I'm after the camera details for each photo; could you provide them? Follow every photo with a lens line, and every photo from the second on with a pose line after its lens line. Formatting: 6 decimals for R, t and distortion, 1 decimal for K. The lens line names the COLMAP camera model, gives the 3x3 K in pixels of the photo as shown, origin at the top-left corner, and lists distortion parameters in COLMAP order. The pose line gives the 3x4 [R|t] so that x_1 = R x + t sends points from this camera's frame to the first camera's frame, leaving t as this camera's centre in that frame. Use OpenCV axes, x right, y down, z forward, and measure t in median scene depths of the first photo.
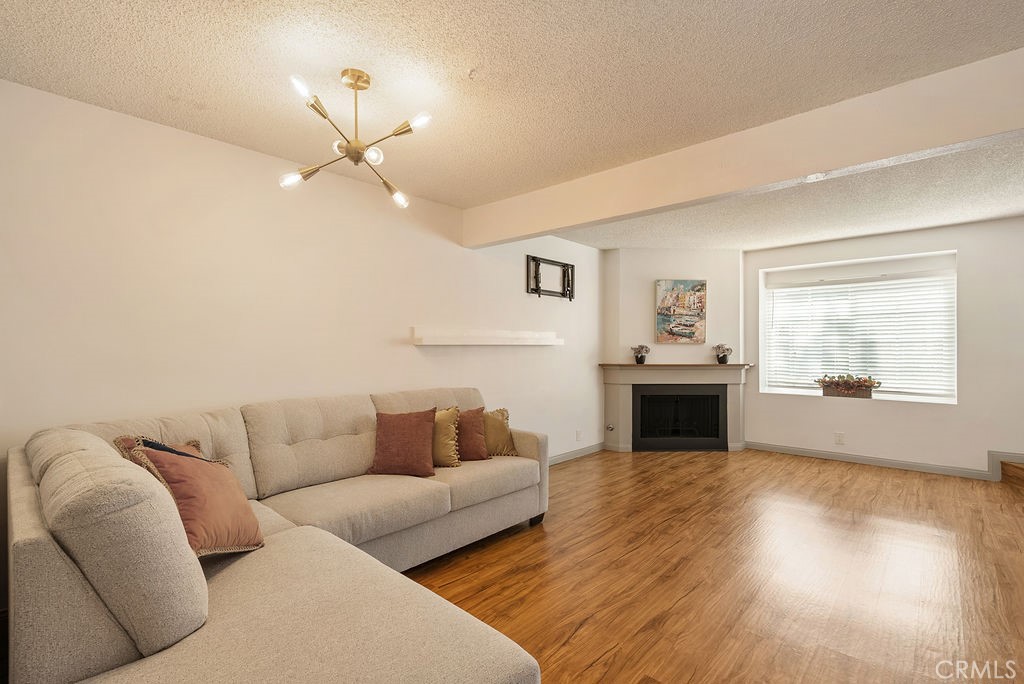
lens RADIAL K [[473.3, 0, 510.5], [0, 473.3, 347.8], [0, 0, 1]] dist [-0.008874, 0.003891]
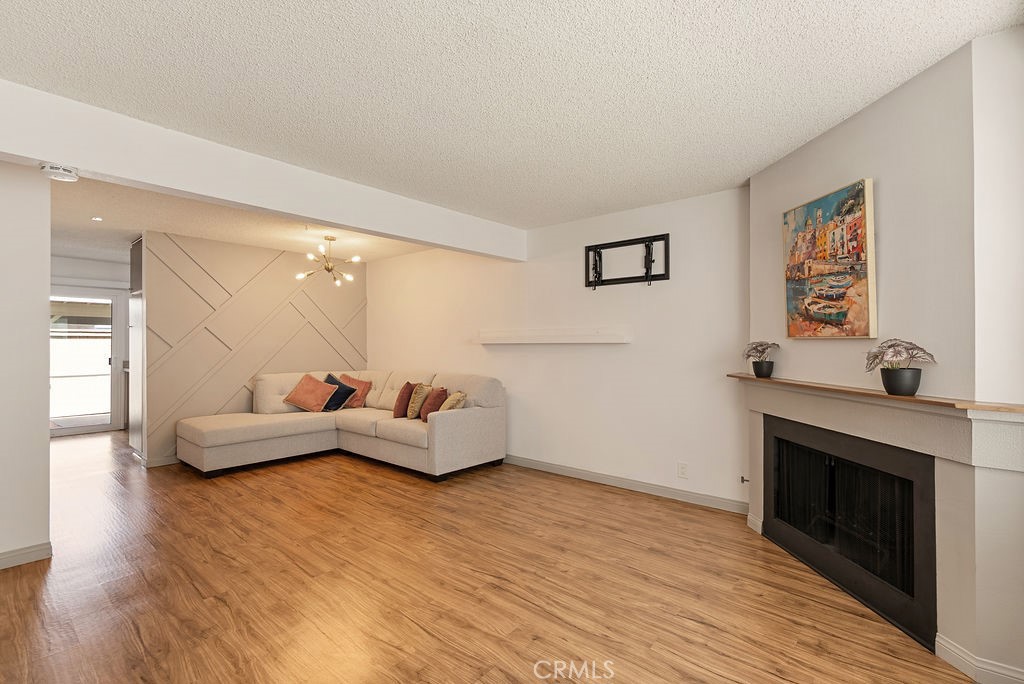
lens RADIAL K [[473.3, 0, 518.3], [0, 473.3, 337.8], [0, 0, 1]] dist [-0.008874, 0.003891]
pose [[0.033502, -0.010940, -0.999379, 0.824646], [0.001182, 0.999940, -0.010907, -0.005856], [0.999438, -0.000816, 0.033513, 0.716780]]
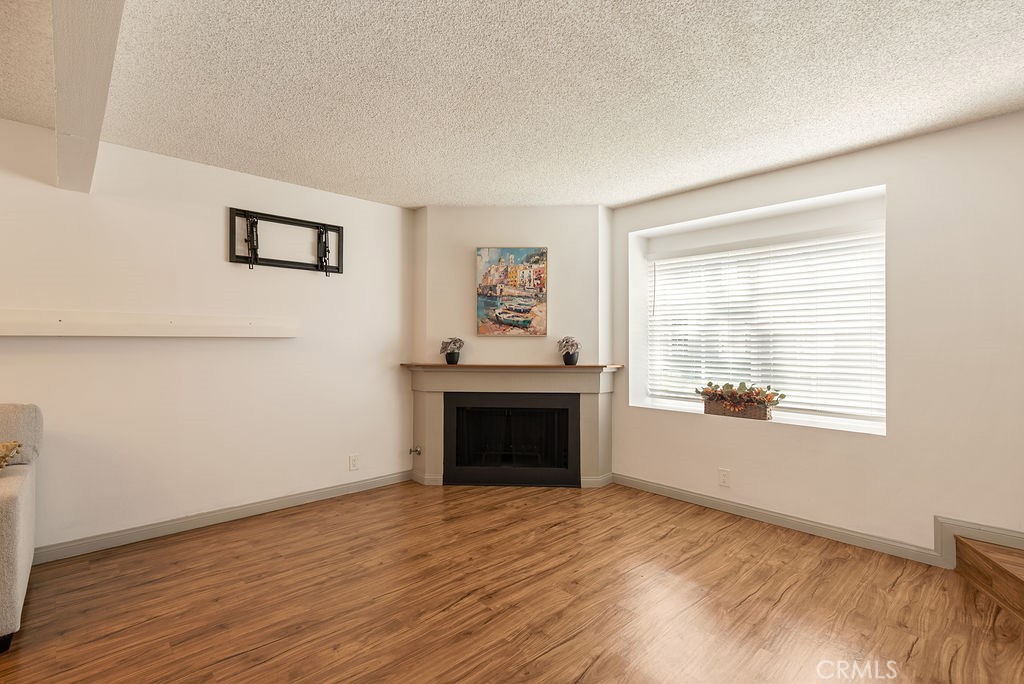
lens RADIAL K [[473.3, 0, 509.3], [0, 473.3, 332.4], [0, 0, 1]] dist [-0.008874, 0.003891]
pose [[0.996866, 0.001941, -0.079088, 0.427129], [-0.003457, 0.999813, -0.019038, -0.000859], [0.079036, 0.019252, 0.996686, 0.291917]]
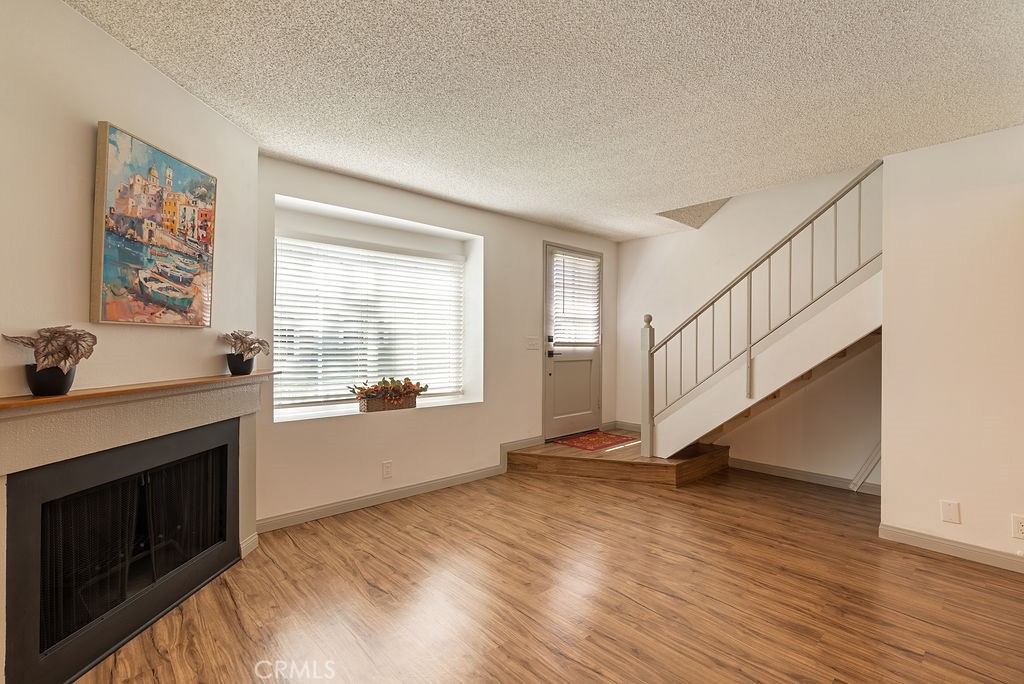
lens RADIAL K [[473.3, 0, 522.3], [0, 473.3, 338.1], [0, 0, 1]] dist [-0.008874, 0.003891]
pose [[0.078262, 0.007596, 0.996904, 0.017156], [-0.006036, 0.999956, -0.007145, 0.000807], [-0.996915, -0.005458, 0.078304, 0.714687]]
